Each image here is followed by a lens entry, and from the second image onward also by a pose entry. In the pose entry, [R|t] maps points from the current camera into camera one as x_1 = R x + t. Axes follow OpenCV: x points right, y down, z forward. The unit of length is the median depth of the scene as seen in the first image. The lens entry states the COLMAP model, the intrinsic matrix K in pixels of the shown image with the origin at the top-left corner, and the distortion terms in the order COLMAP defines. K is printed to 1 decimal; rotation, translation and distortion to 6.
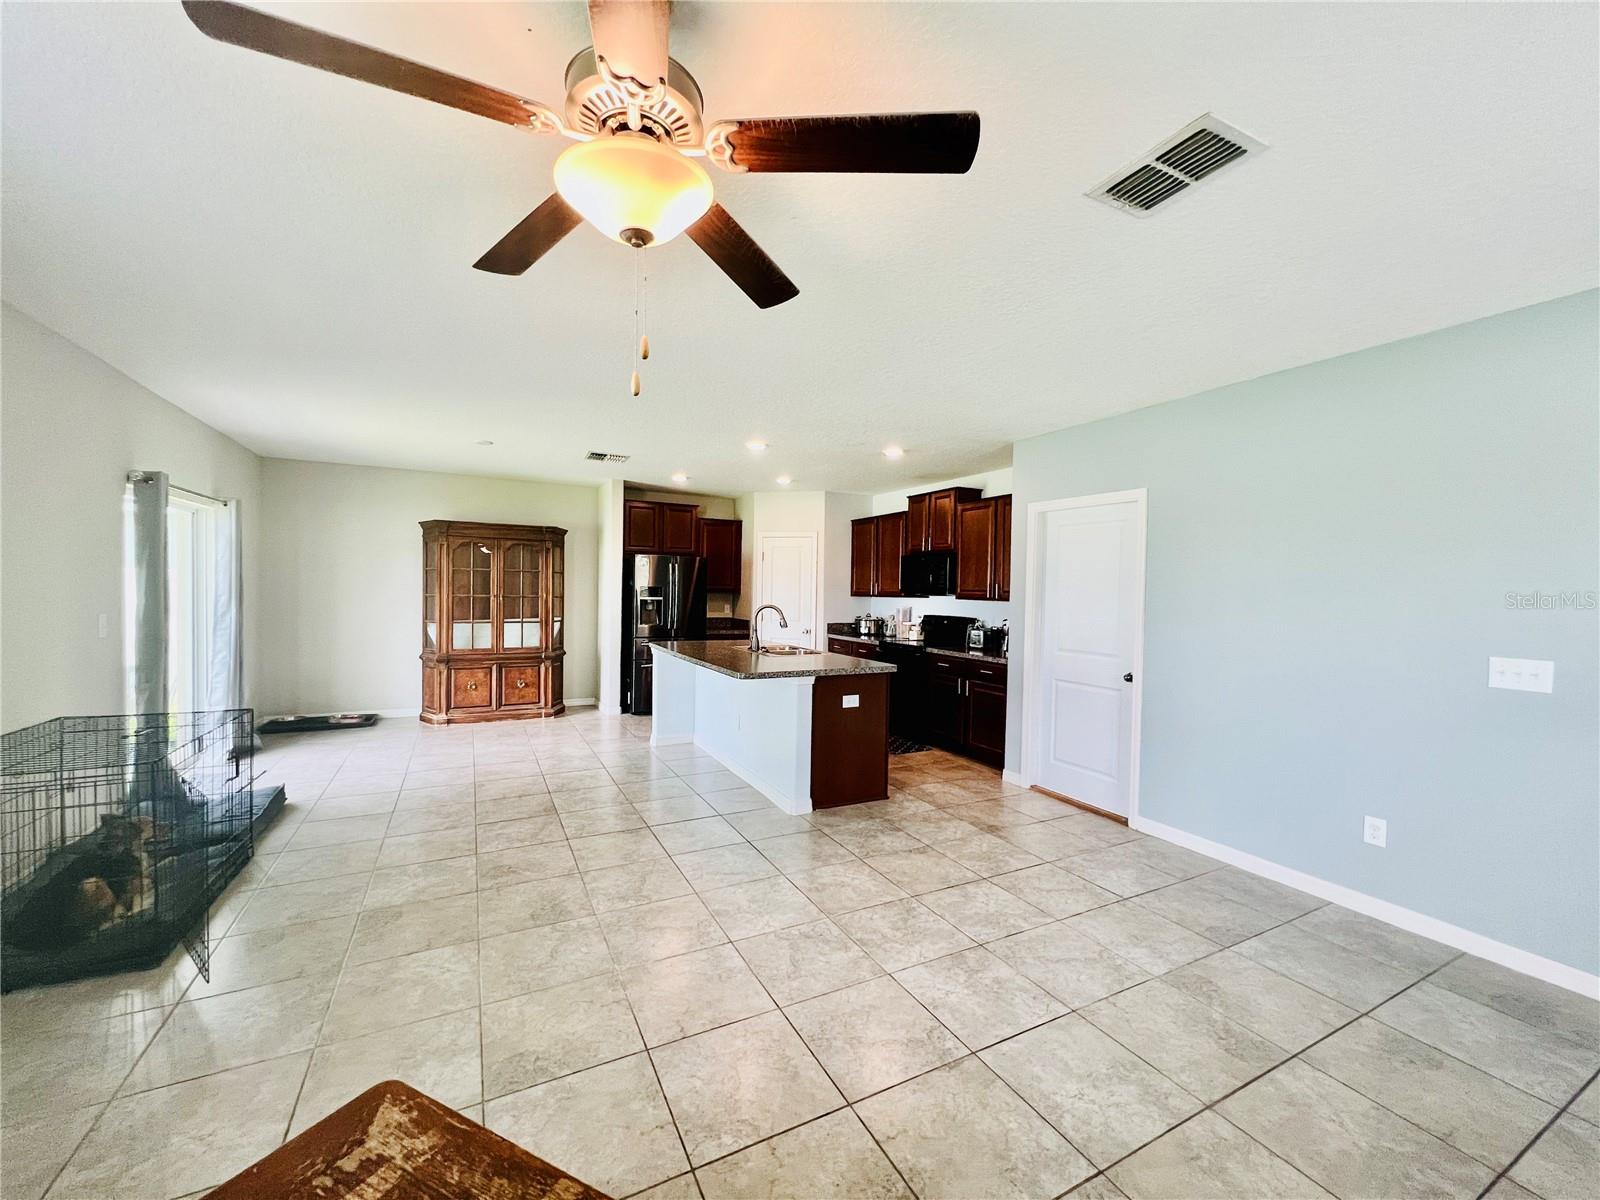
lens RADIAL K [[636.7, 0, 787.4], [0, 636.7, 605.9], [0, 0, 1]] dist [0.000747, -0.000051]
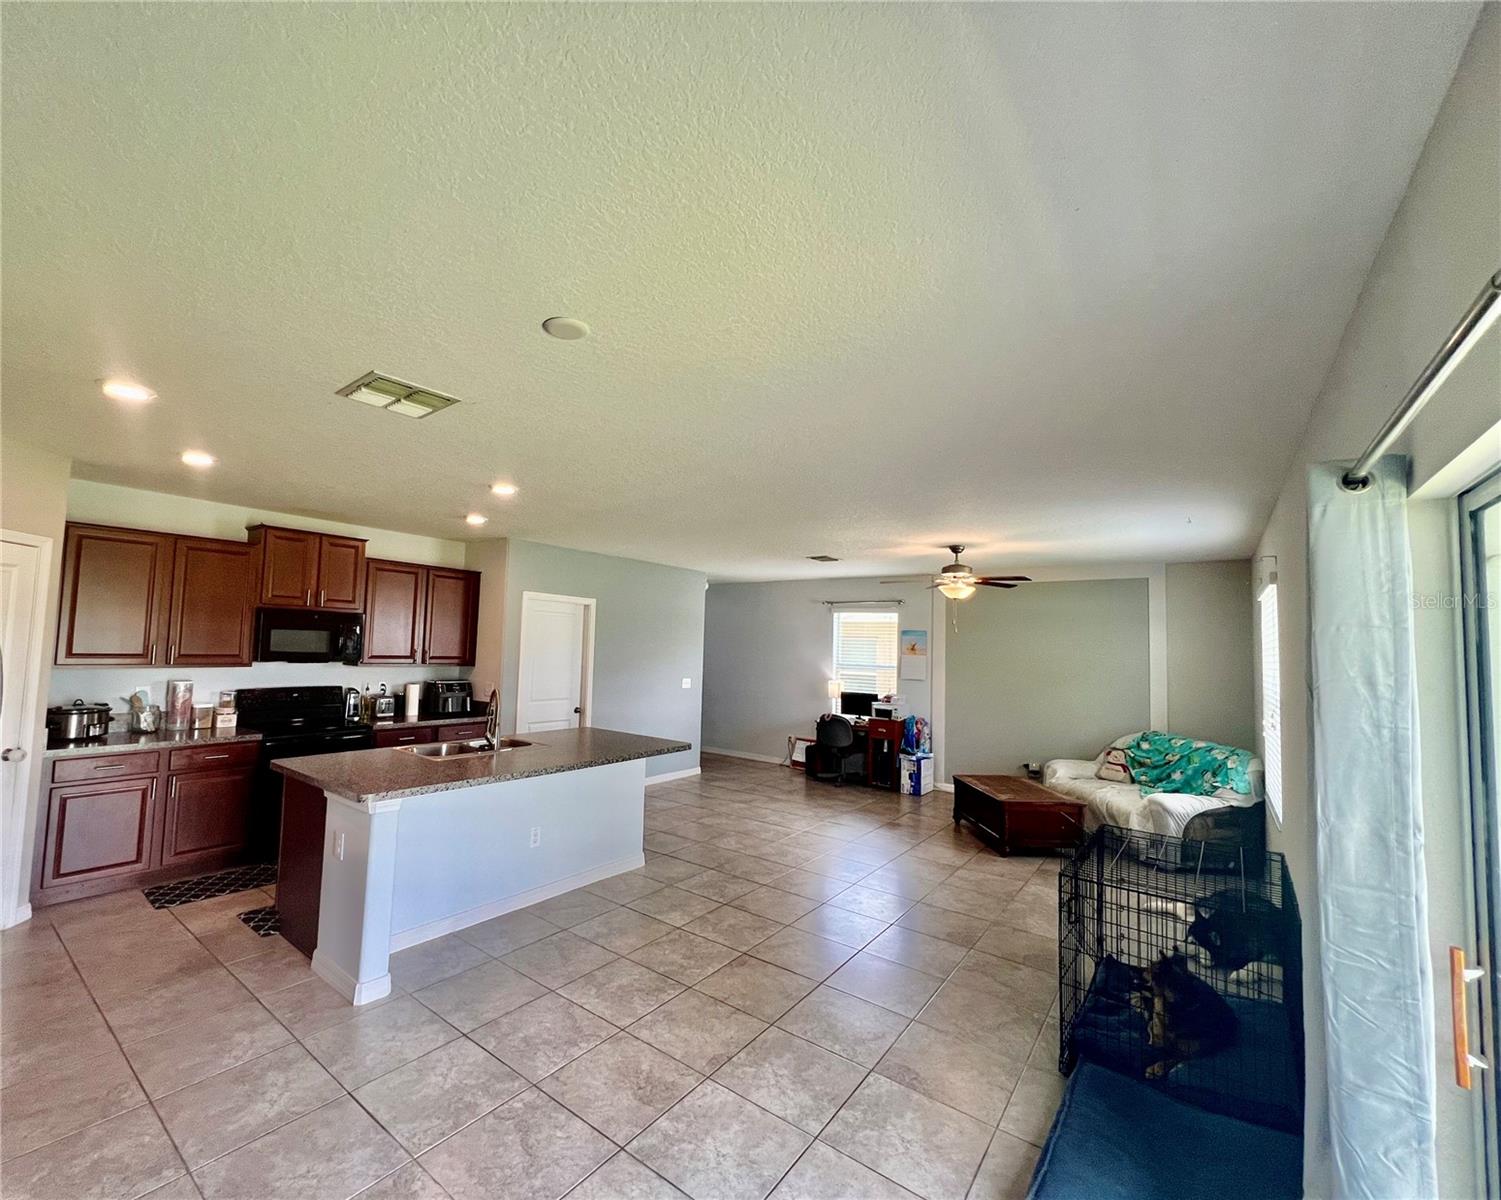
lens RADIAL K [[627.6, 0, 738.6], [0, 627.6, 600.6], [0, 0, 1]] dist [-0.000948, -0.000057]
pose [[-0.456447, 0.034011, 0.889100, -0.993120], [-0.014801, 0.998841, -0.045808, -0.092190], [-0.889627, -0.034069, -0.455415, 1.249563]]
